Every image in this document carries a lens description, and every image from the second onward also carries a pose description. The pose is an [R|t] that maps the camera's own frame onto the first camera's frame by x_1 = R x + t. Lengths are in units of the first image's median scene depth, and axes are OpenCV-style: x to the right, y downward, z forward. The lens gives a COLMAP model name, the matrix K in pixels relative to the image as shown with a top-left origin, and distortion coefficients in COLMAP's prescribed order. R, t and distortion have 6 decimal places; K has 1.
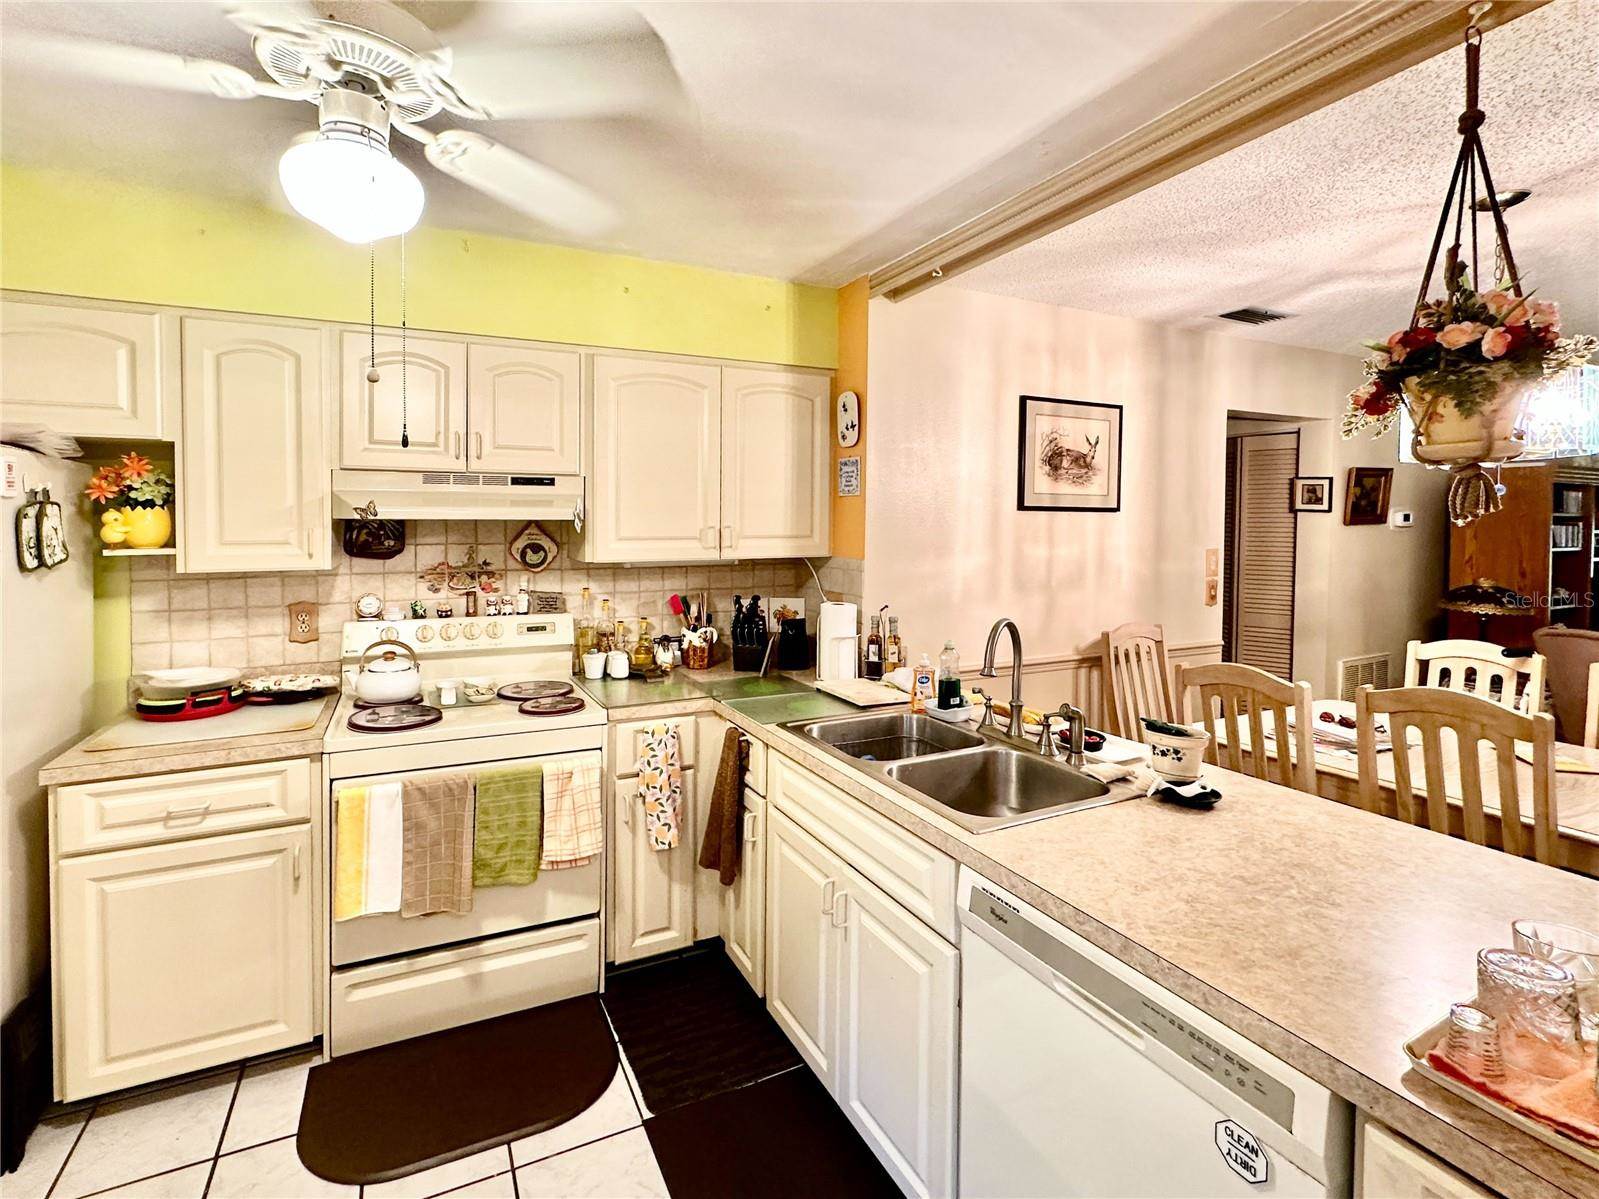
lens RADIAL K [[740.3, 0, 757.7], [0, 740.3, 533.9], [0, 0, 1]] dist [0.000074, 0.000112]
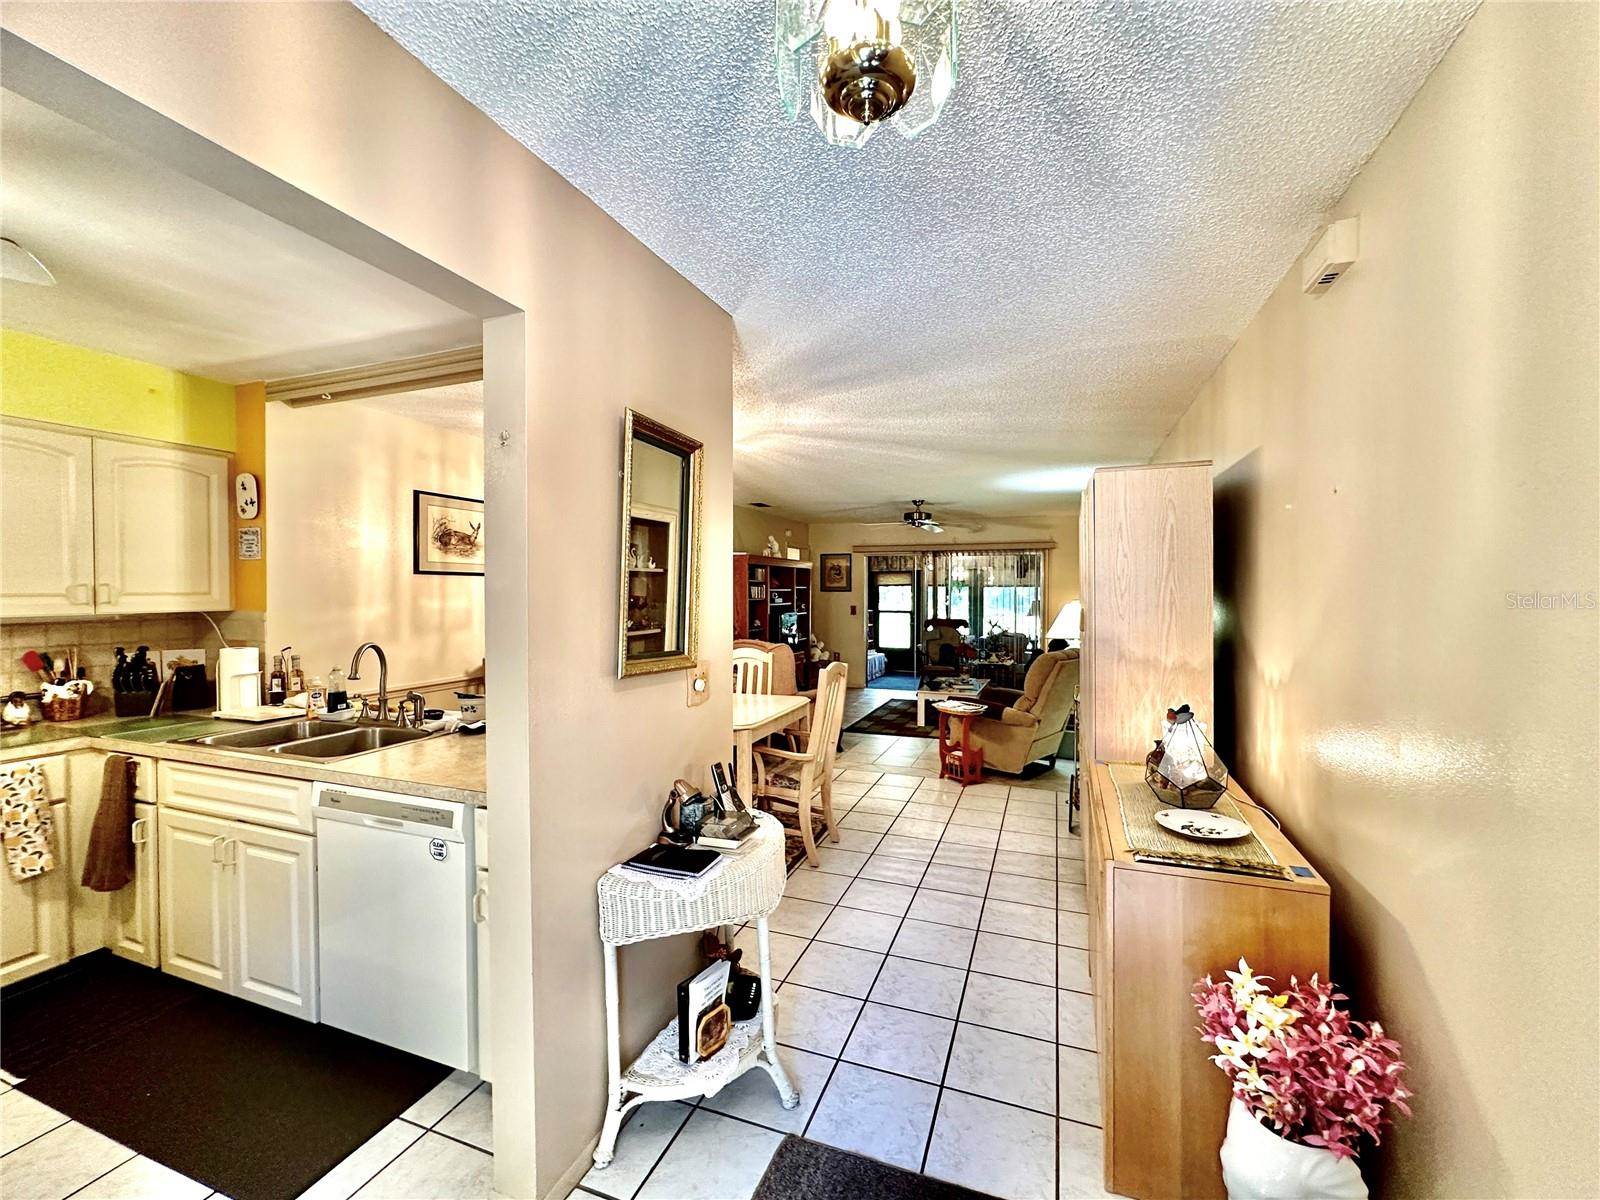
lens RADIAL K [[660.8, 0, 808.3], [0, 660.8, 605.3], [0, 0, 1]] dist [0.000676, 0.000400]
pose [[0.713019, -0.018850, 0.700891, 0.016482], [0.011833, 0.999820, 0.014852, 0.020270], [-0.701045, -0.002296, 0.713113, -0.463489]]
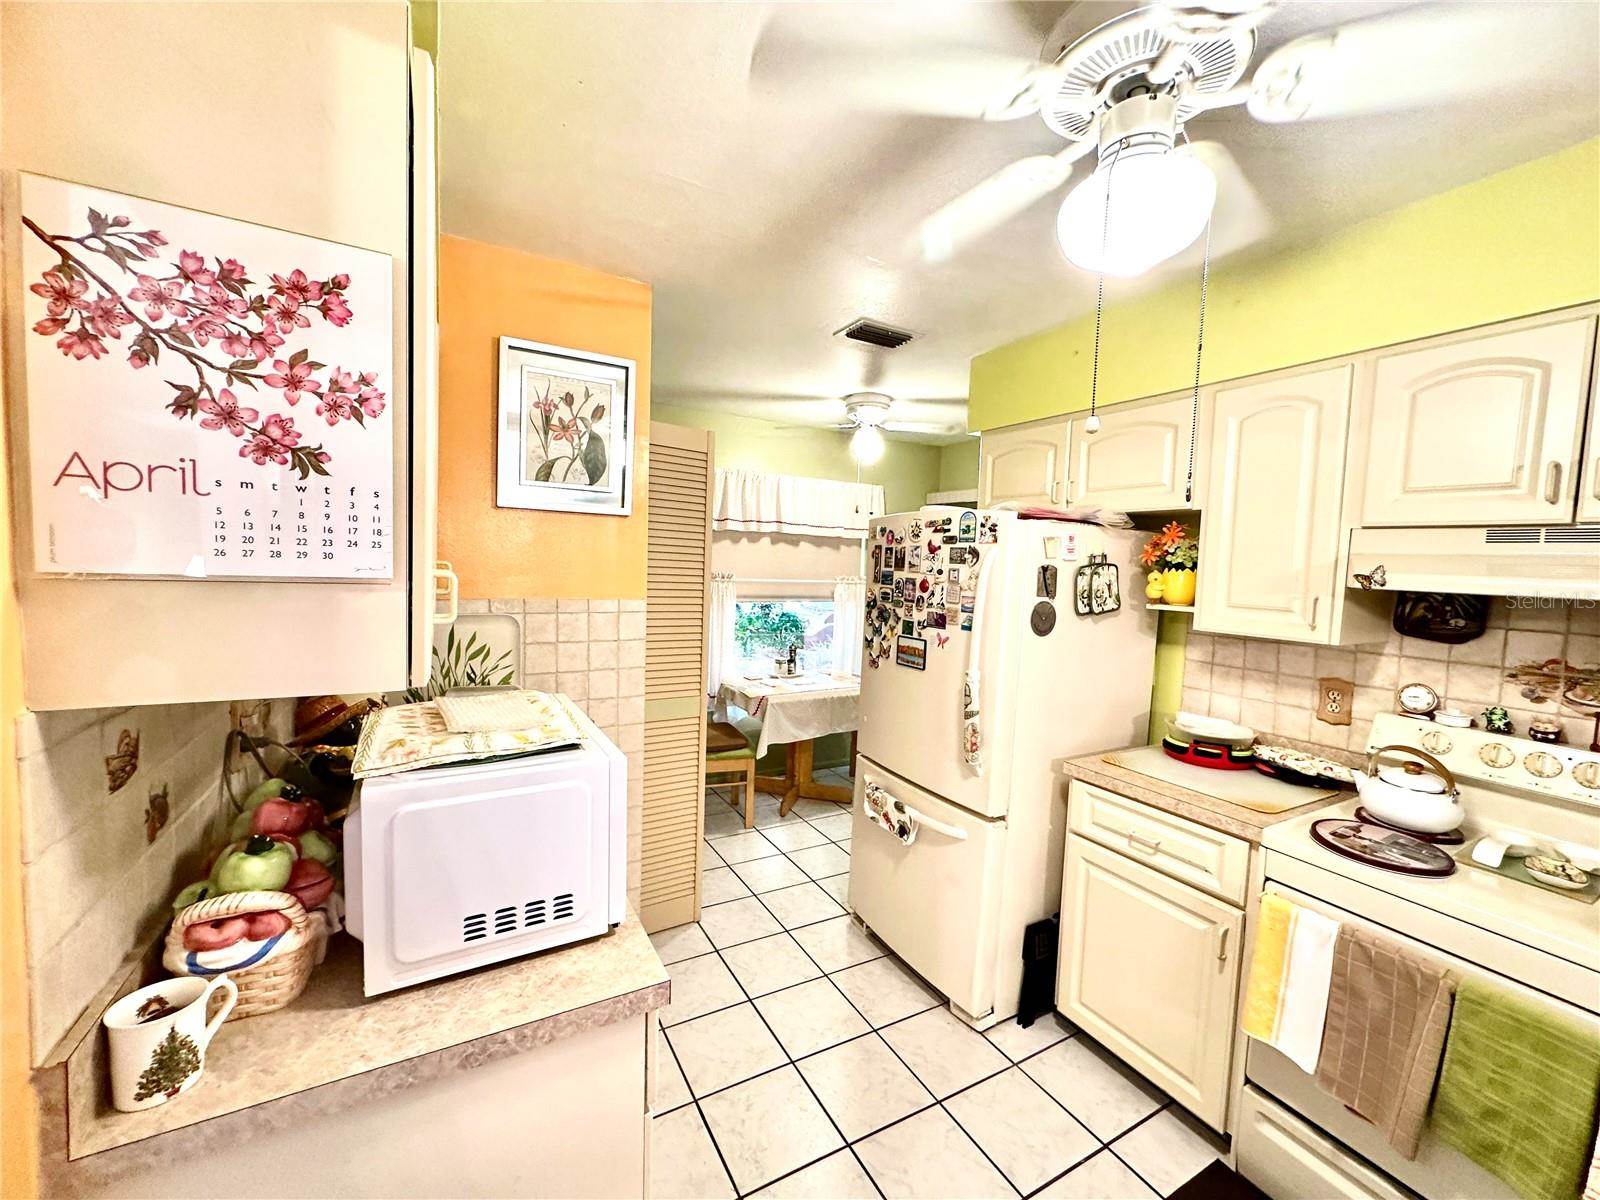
lens RADIAL K [[651.8, 0, 804.0], [0, 651.8, 602.4], [0, 0, 1]] dist [-0.000793, -0.000031]
pose [[0.071306, 0.068311, -0.995113, 0.112901], [-0.053283, 0.996489, 0.064588, -0.015925], [0.996030, 0.048417, 0.074695, 0.287017]]
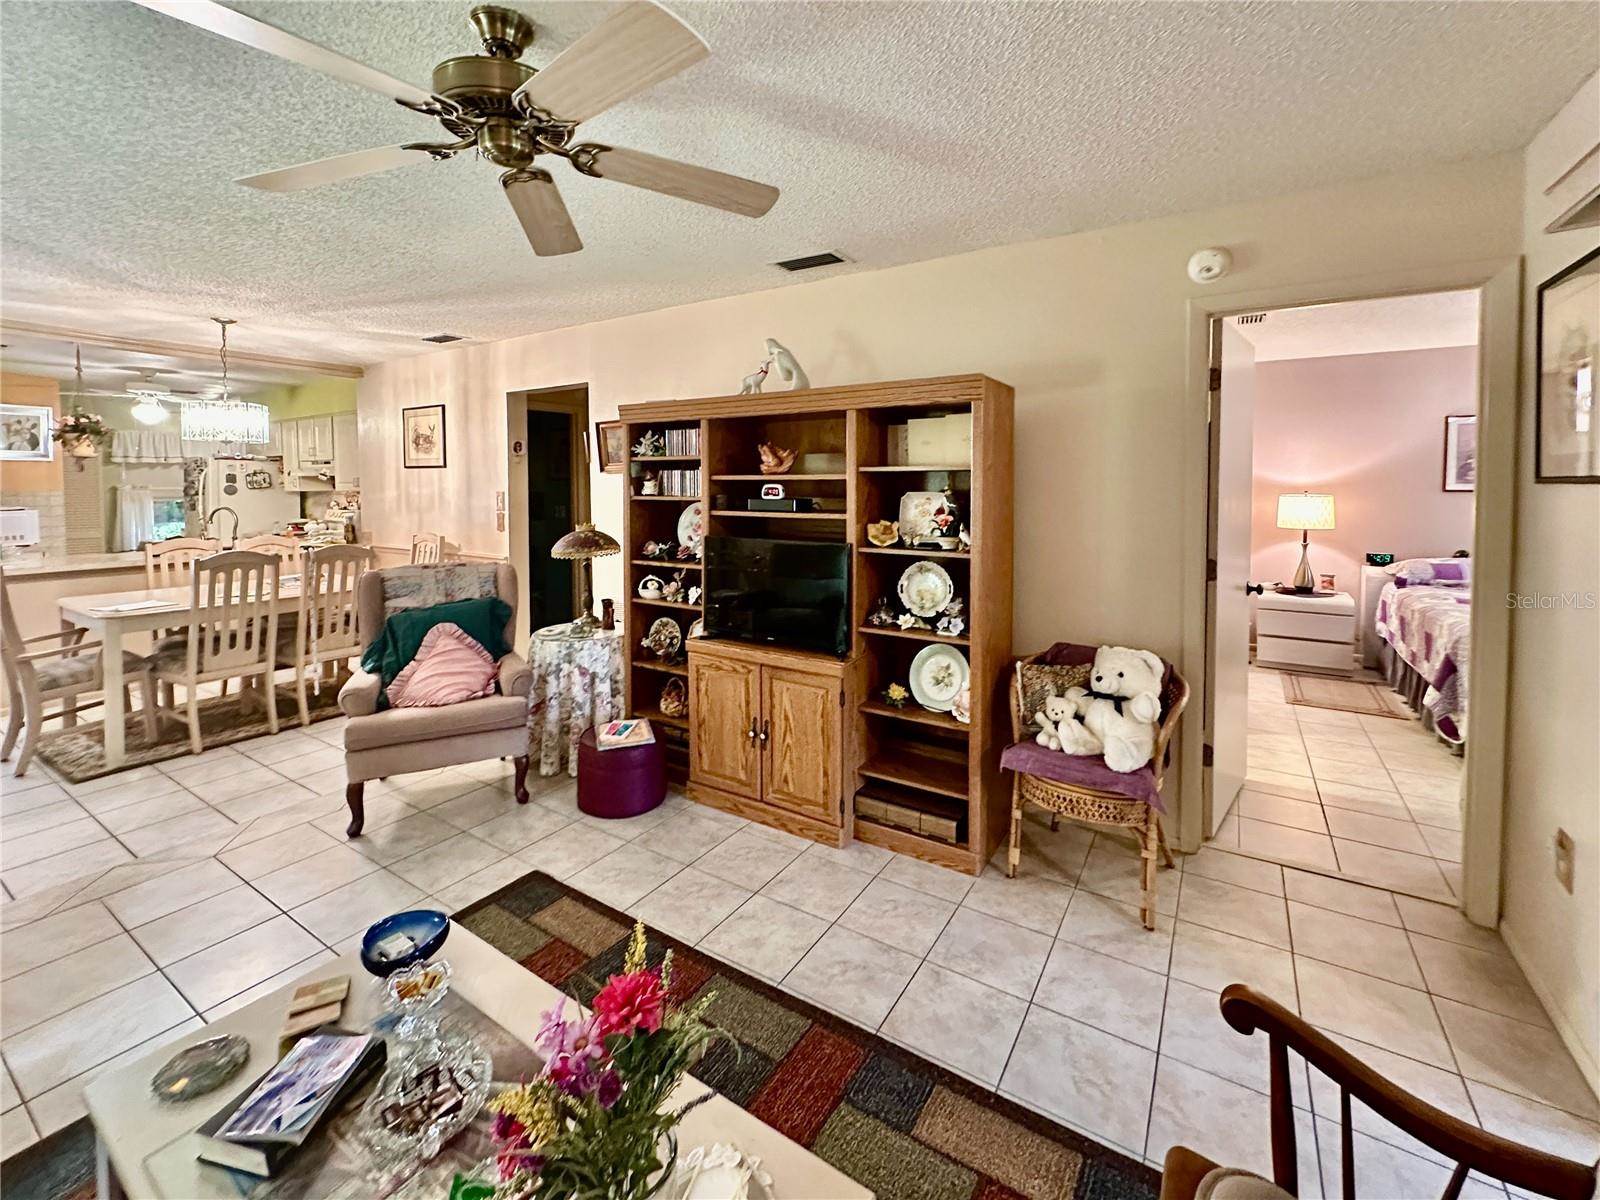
lens RADIAL K [[677.8, 0, 800.7], [0, 677.8, 499.2], [0, 0, 1]] dist [0.000579, -0.000046]
pose [[0.538547, 0.018912, -0.842383, 2.887710], [-0.009910, 0.999821, 0.016111, 0.010770], [0.842537, -0.000329, 0.538638, 1.111845]]
